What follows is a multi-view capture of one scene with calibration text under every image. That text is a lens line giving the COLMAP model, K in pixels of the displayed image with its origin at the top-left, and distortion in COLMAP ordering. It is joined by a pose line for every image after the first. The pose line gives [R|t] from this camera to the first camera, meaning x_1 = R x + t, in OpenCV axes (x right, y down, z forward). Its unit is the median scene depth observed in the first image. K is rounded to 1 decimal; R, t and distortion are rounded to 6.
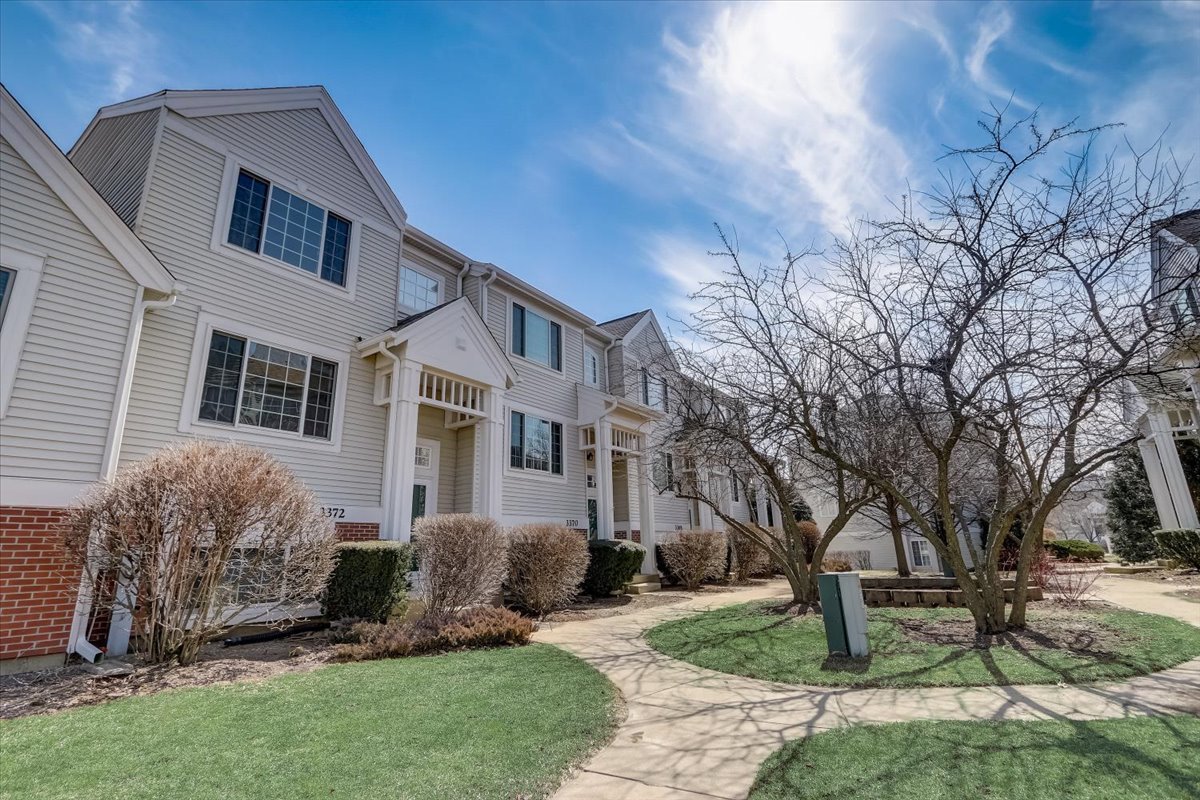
lens RADIAL K [[554.4, 0, 579.3], [0, 554.4, 401.6], [0, 0, 1]] dist [-0.003212, 0.000085]
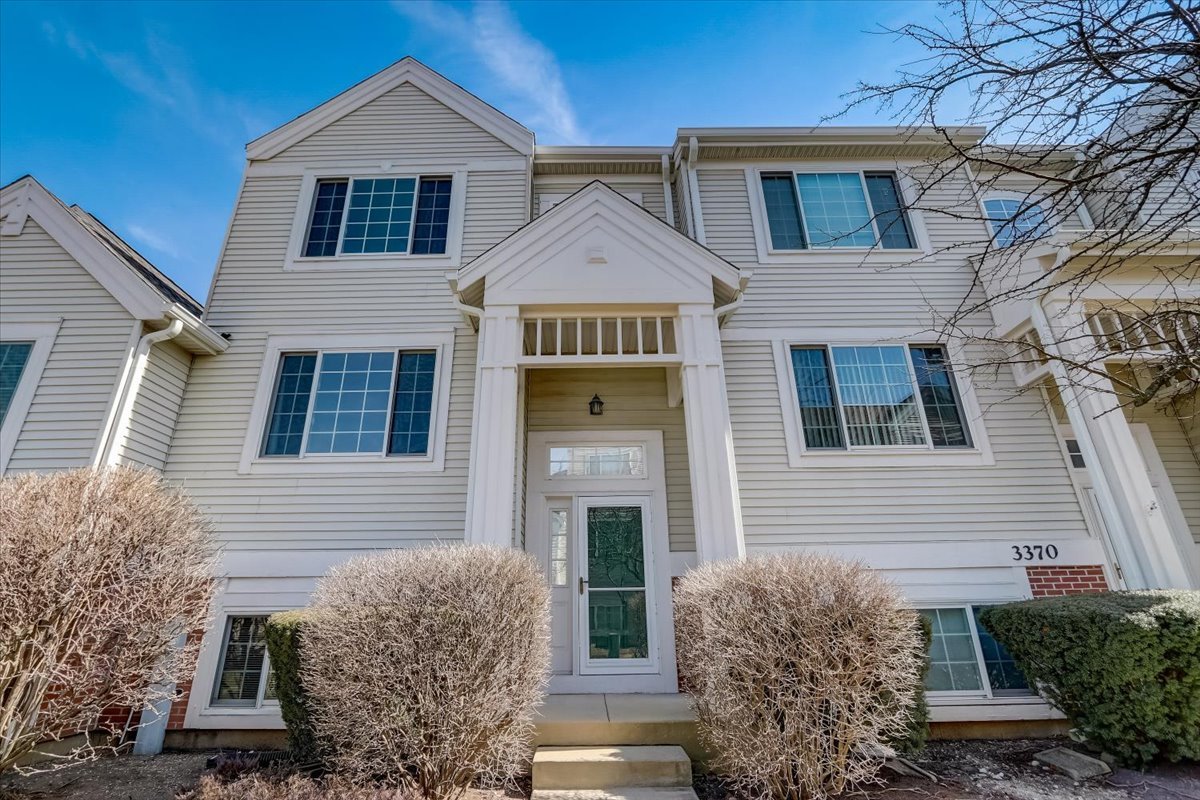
lens RADIAL K [[554.4, 0, 579.3], [0, 554.4, 401.6], [0, 0, 1]] dist [-0.003212, 0.000085]
pose [[0.585844, -0.291966, -0.756004, 0.168739], [0.208101, 0.955768, -0.207852, 0.158914], [0.783250, -0.035557, 0.620689, 0.611991]]
